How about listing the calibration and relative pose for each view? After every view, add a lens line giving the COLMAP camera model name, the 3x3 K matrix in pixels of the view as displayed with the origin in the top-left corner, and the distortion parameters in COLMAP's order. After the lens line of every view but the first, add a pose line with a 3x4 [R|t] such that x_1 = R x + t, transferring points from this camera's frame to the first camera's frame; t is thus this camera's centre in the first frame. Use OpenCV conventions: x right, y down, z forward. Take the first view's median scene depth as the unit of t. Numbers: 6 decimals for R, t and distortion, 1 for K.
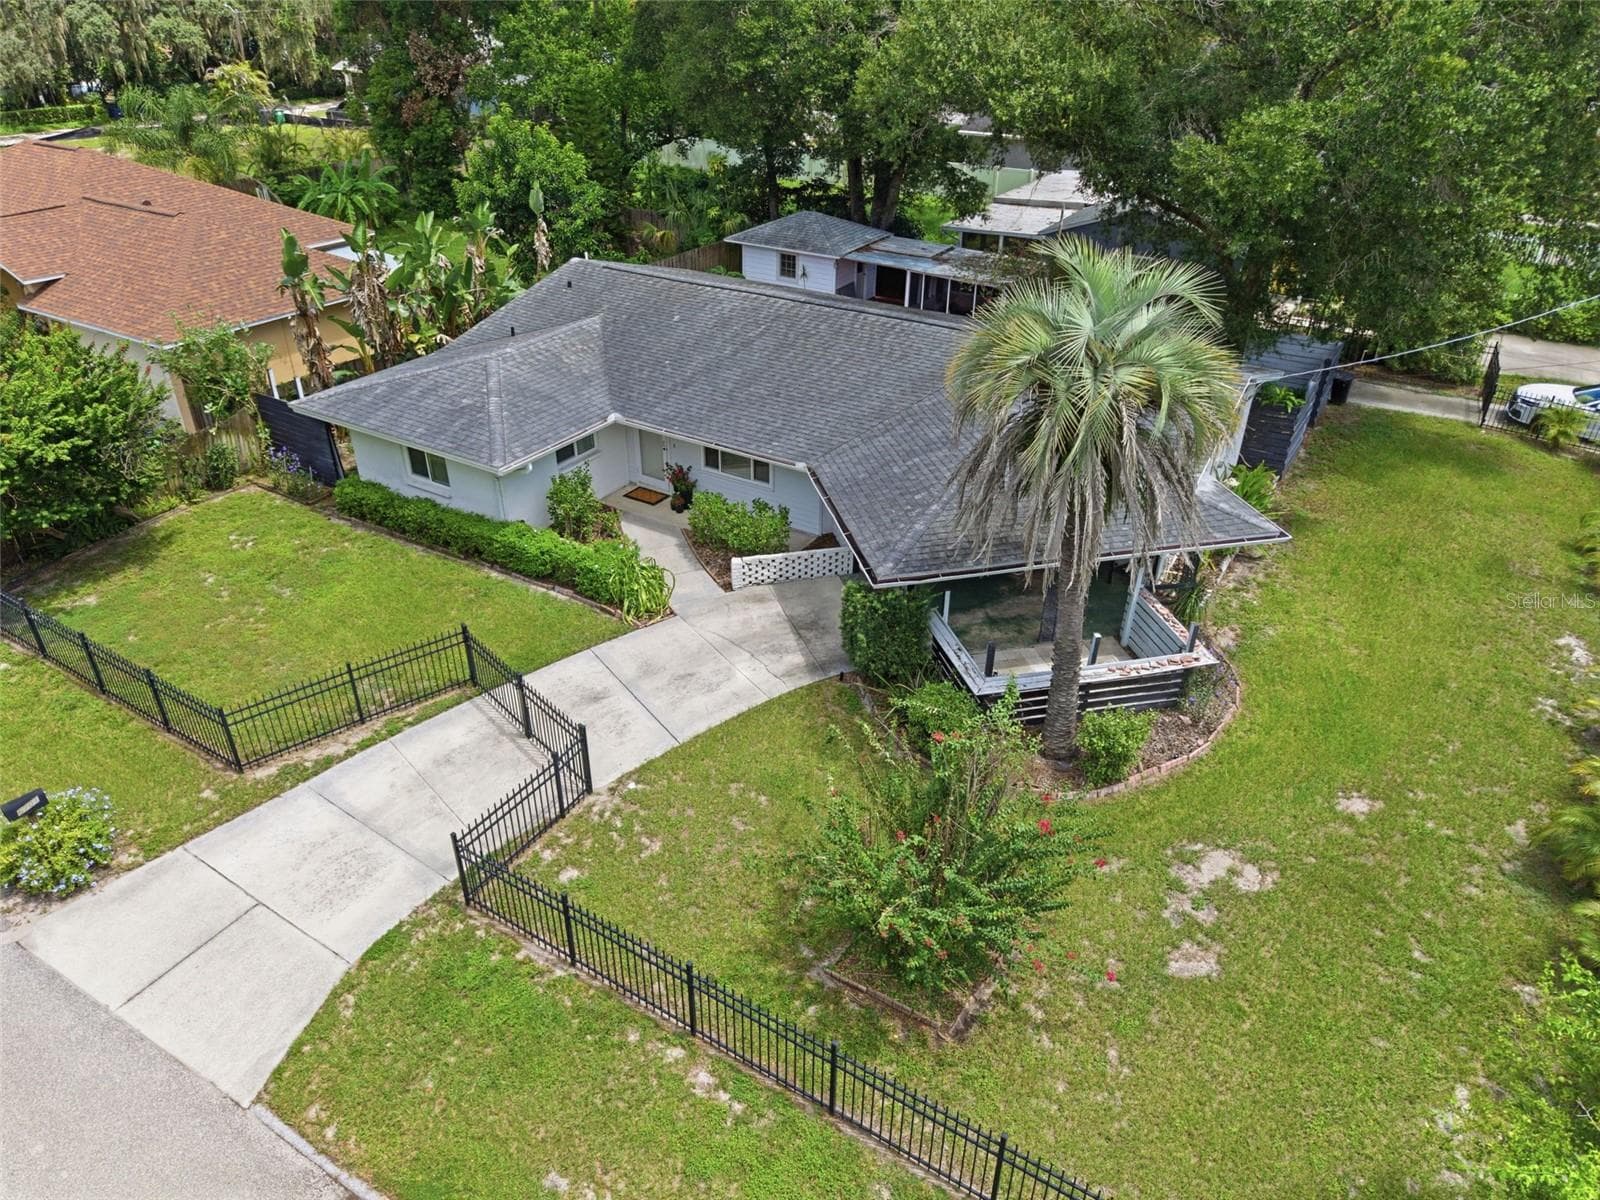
lens RADIAL K [[1088.1, 0, 803.3], [0, 1088.1, 605.3], [0, 0, 1]] dist [0.009121, -0.000753]
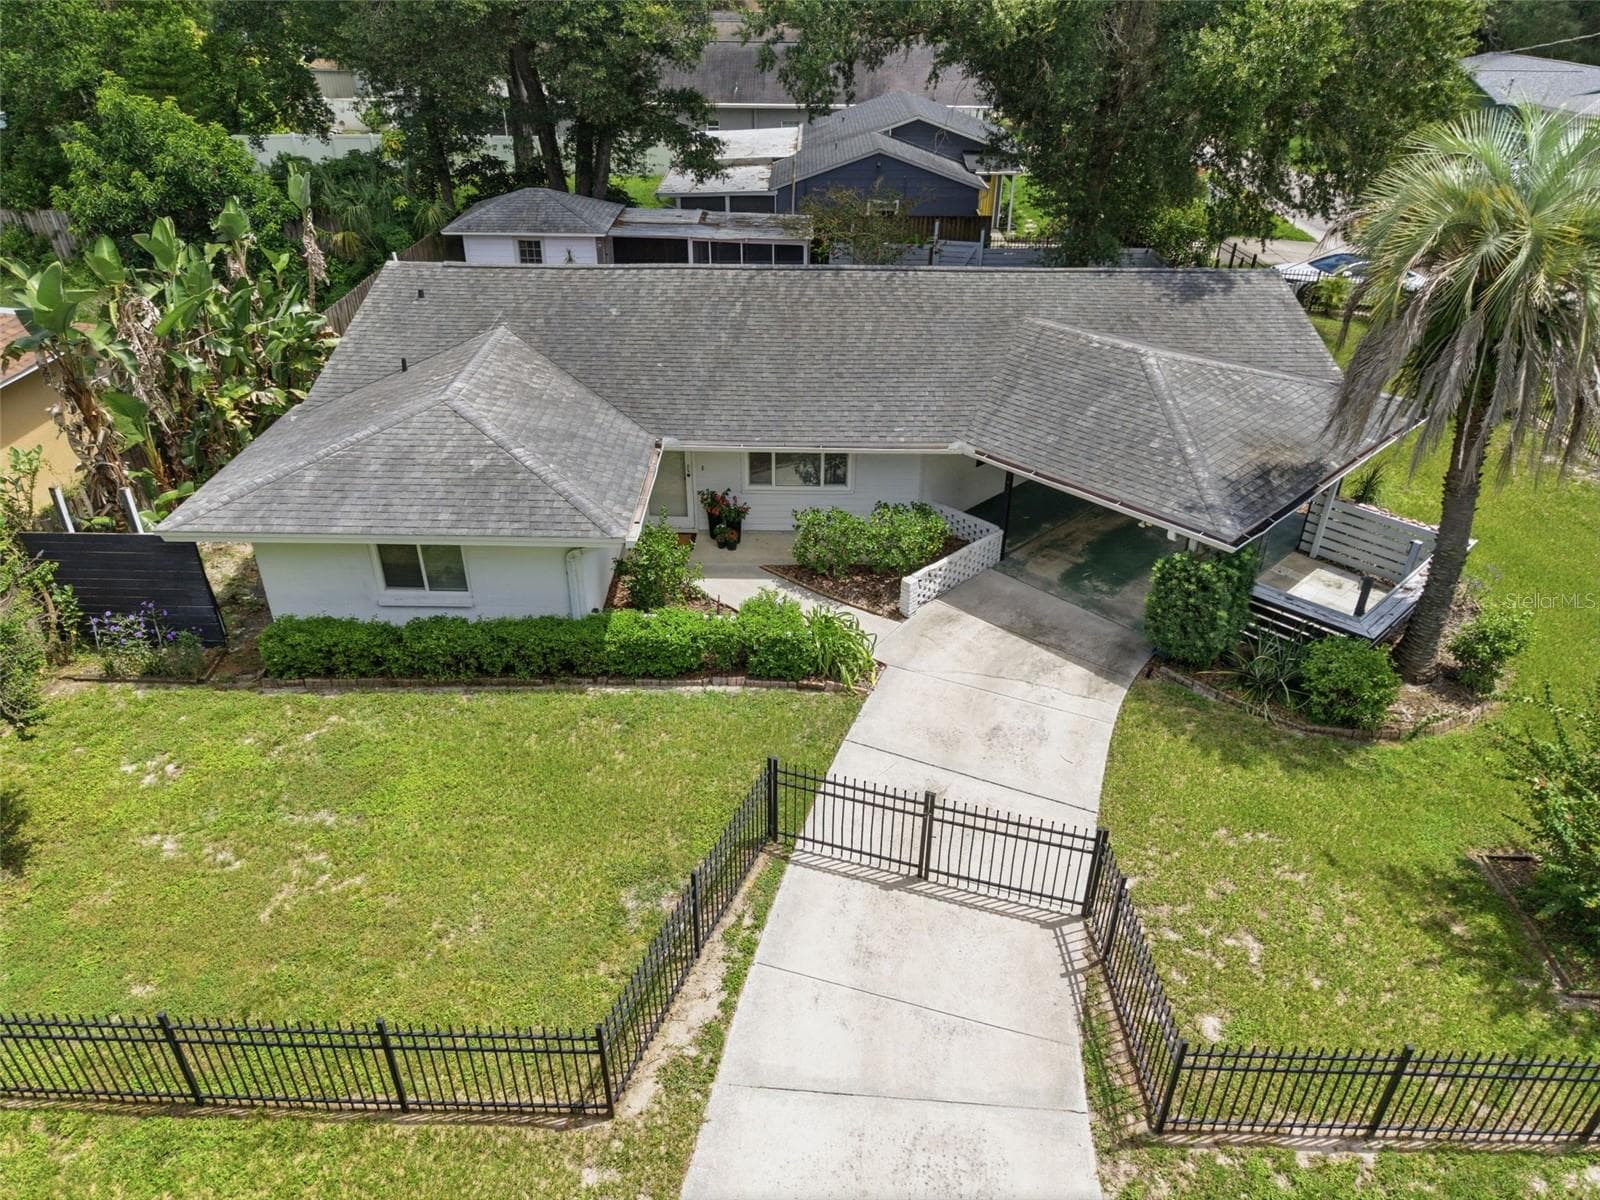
lens RADIAL K [[1088.1, 0, 798.0], [0, 1088.1, 595.1], [0, 0, 1]] dist [0.009121, -0.000753]
pose [[0.856412, -0.263082, 0.444237, -0.446858], [0.264886, 0.962453, 0.059322, -0.091001], [-0.443164, 0.066868, 0.893943, 0.295779]]
